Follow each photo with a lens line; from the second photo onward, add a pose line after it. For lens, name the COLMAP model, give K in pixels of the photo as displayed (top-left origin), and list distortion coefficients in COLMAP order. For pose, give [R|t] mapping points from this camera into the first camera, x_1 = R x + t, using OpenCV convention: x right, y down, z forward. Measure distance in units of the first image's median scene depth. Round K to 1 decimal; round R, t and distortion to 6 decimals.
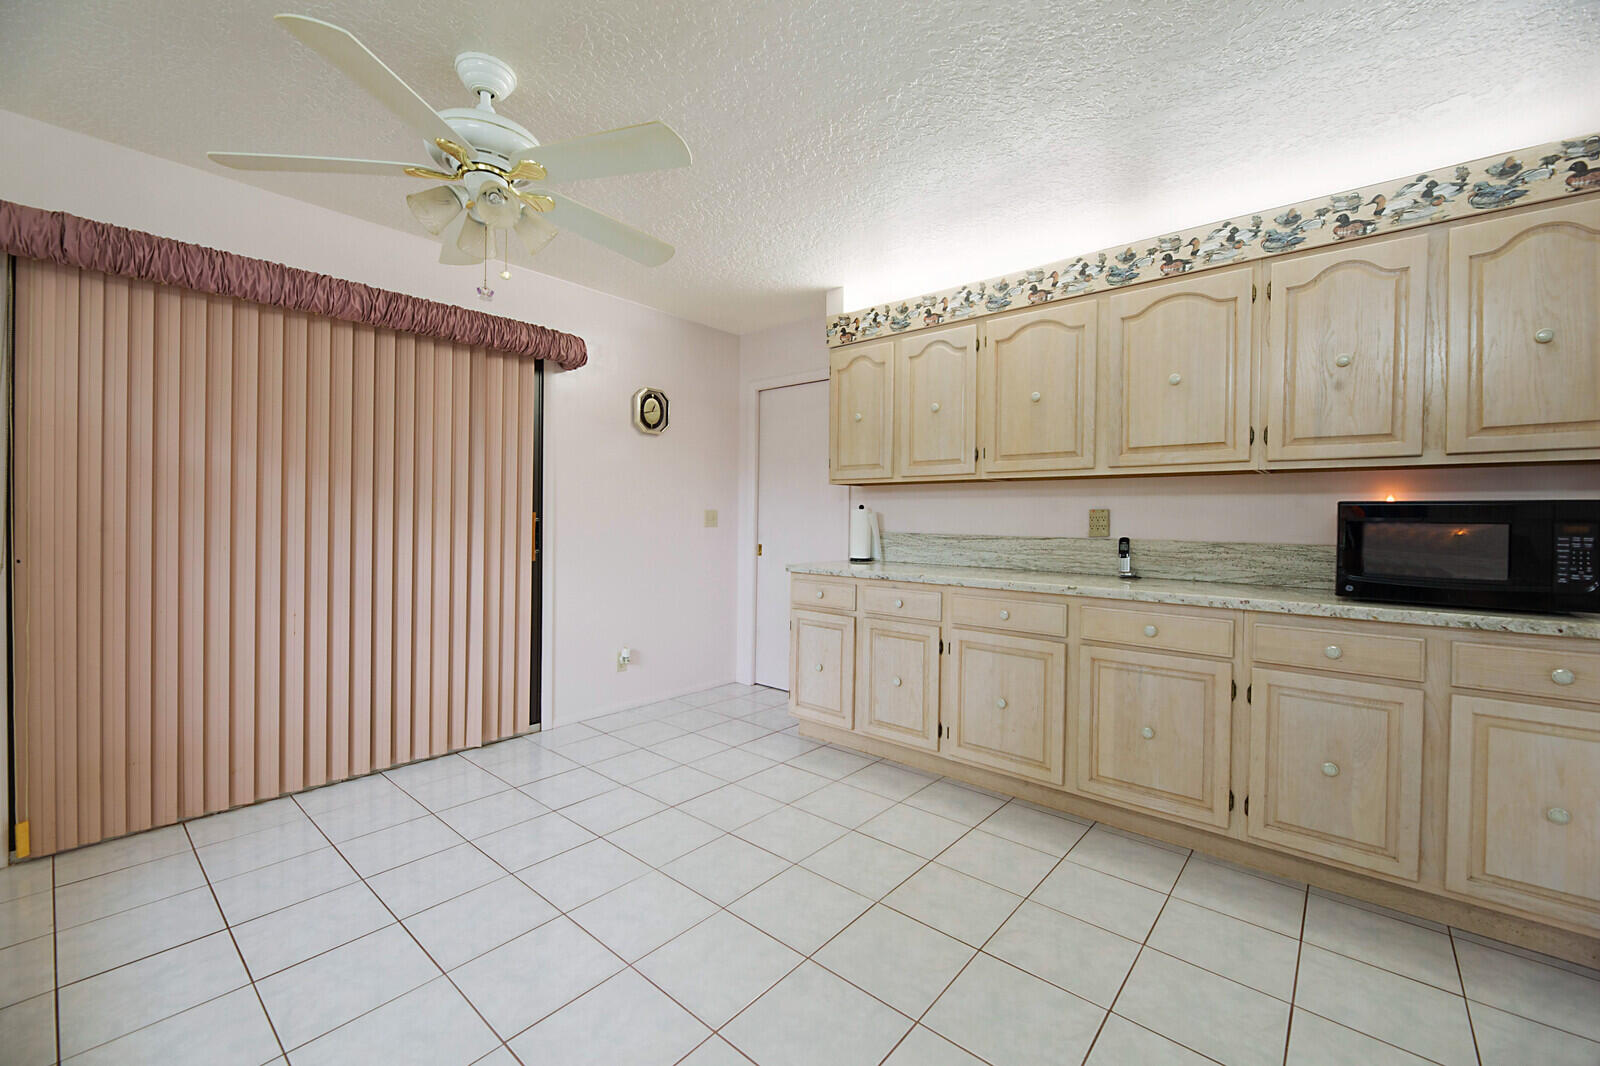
lens RADIAL K [[648.1, 0, 763.8], [0, 648.1, 518.1], [0, 0, 1]] dist [0.000401, -0.002326]
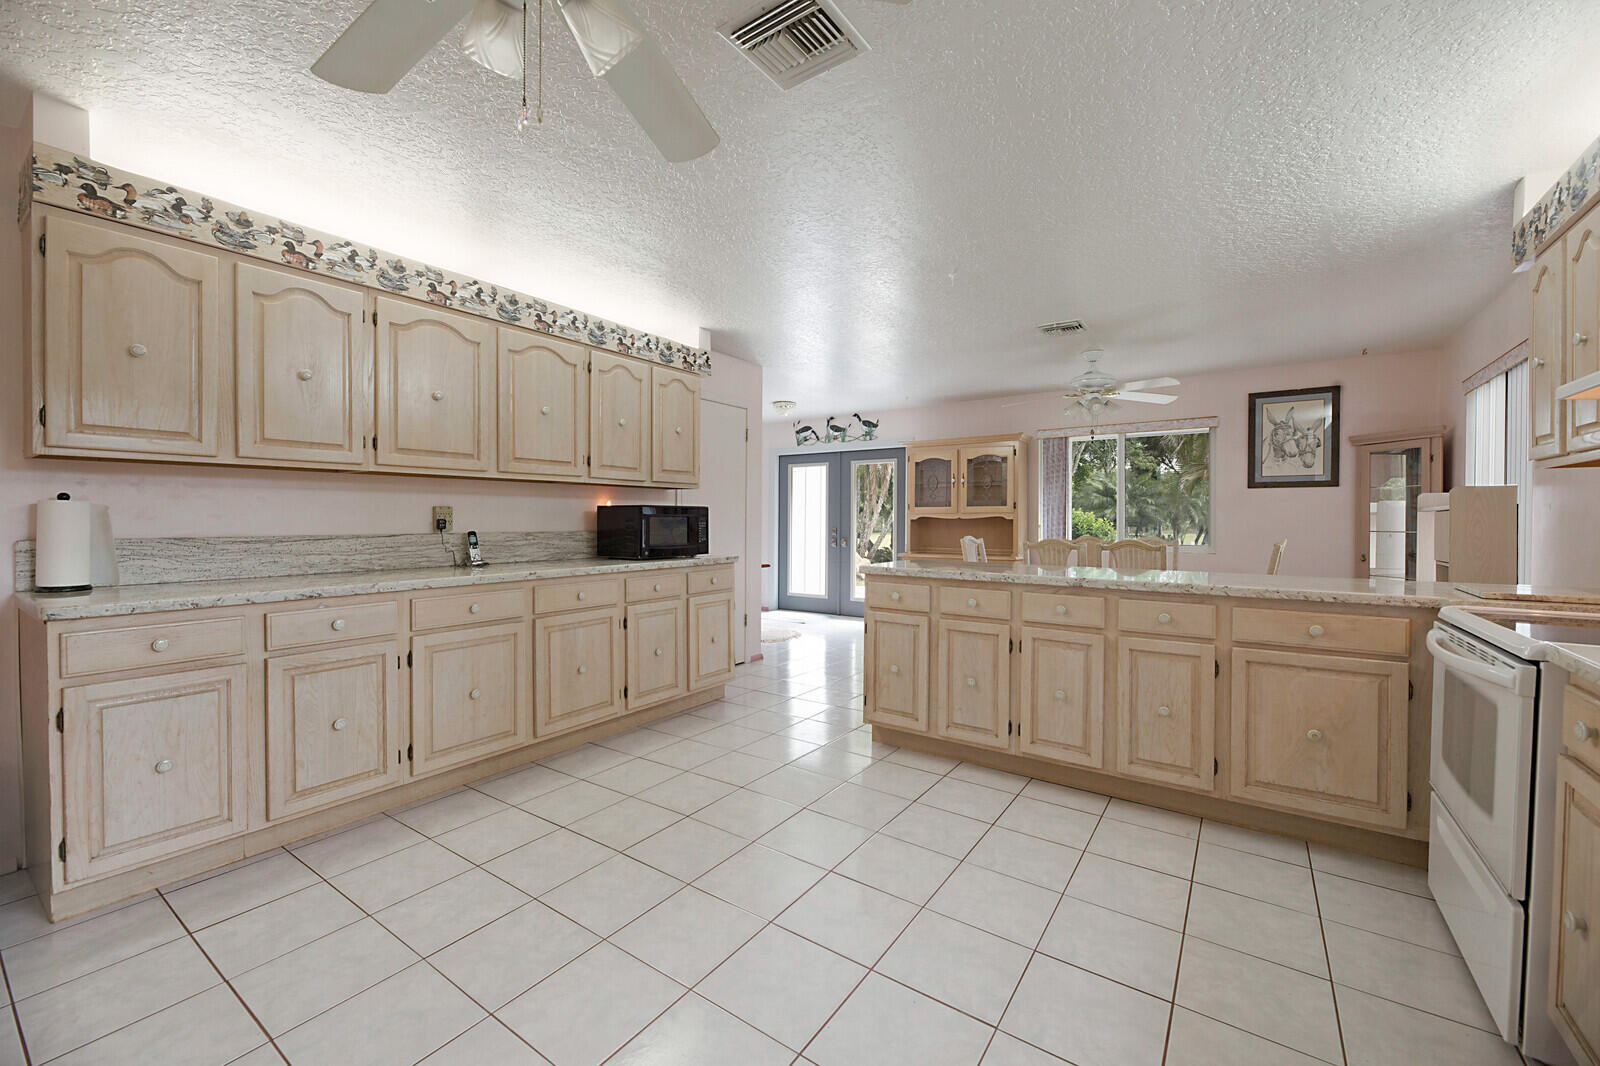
lens RADIAL K [[648.1, 0, 790.4], [0, 648.1, 526.2], [0, 0, 1]] dist [0.000401, -0.002326]
pose [[-0.120419, -0.020105, 0.992520, -0.668776], [0.002842, 0.999784, 0.020597, -0.001646], [-0.992719, 0.005301, -0.120336, 0.581750]]
